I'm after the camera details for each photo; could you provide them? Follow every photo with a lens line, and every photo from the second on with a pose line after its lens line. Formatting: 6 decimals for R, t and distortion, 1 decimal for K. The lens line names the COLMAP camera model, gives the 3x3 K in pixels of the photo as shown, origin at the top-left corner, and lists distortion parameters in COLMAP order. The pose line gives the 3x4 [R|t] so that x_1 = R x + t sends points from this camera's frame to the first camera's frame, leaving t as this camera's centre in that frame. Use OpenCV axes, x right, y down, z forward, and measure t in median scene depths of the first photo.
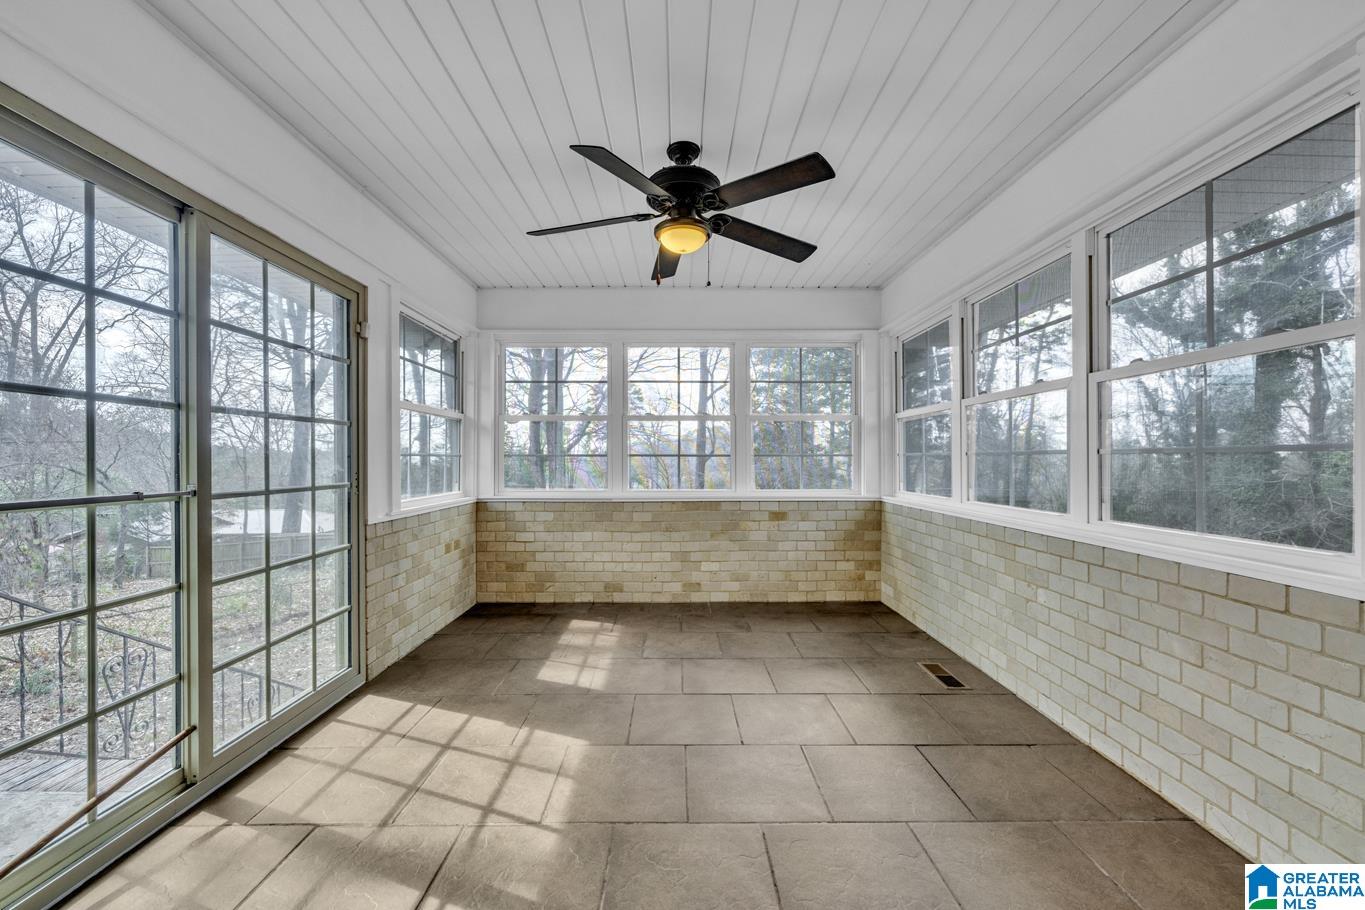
lens RADIAL K [[539.0, 0, 677.5], [0, 539.0, 460.2], [0, 0, 1]] dist [-0.000306, -0.000048]
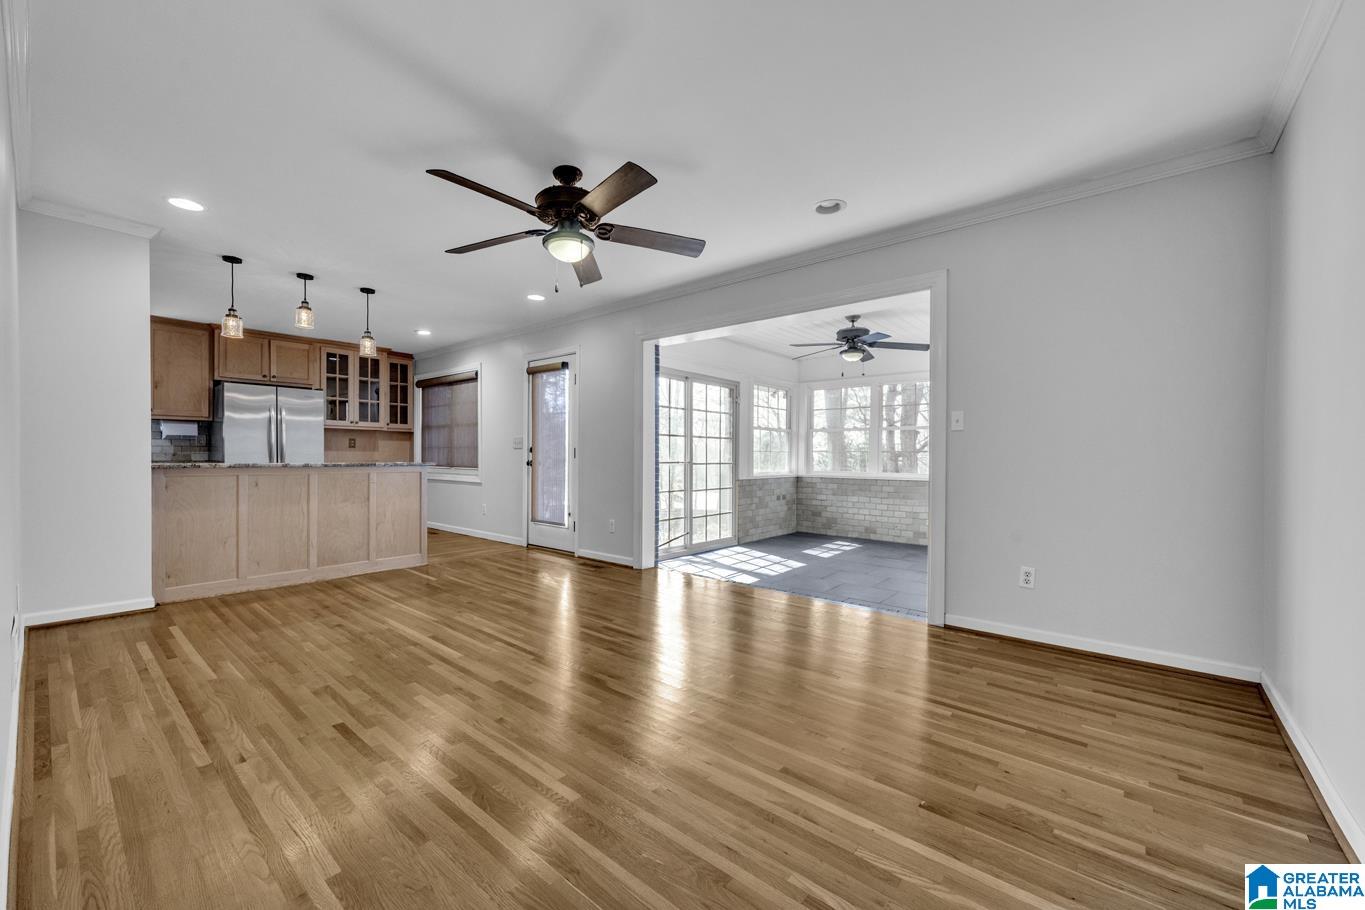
lens RADIAL K [[539.0, 0, 675.6], [0, 539.0, 458.9], [0, 0, 1]] dist [-0.000306, -0.000048]
pose [[0.757835, 0.011749, -0.652340, 0.530102], [-0.009101, 0.999931, 0.007437, 0.006318], [0.652382, 0.000301, 0.757890, -0.690322]]
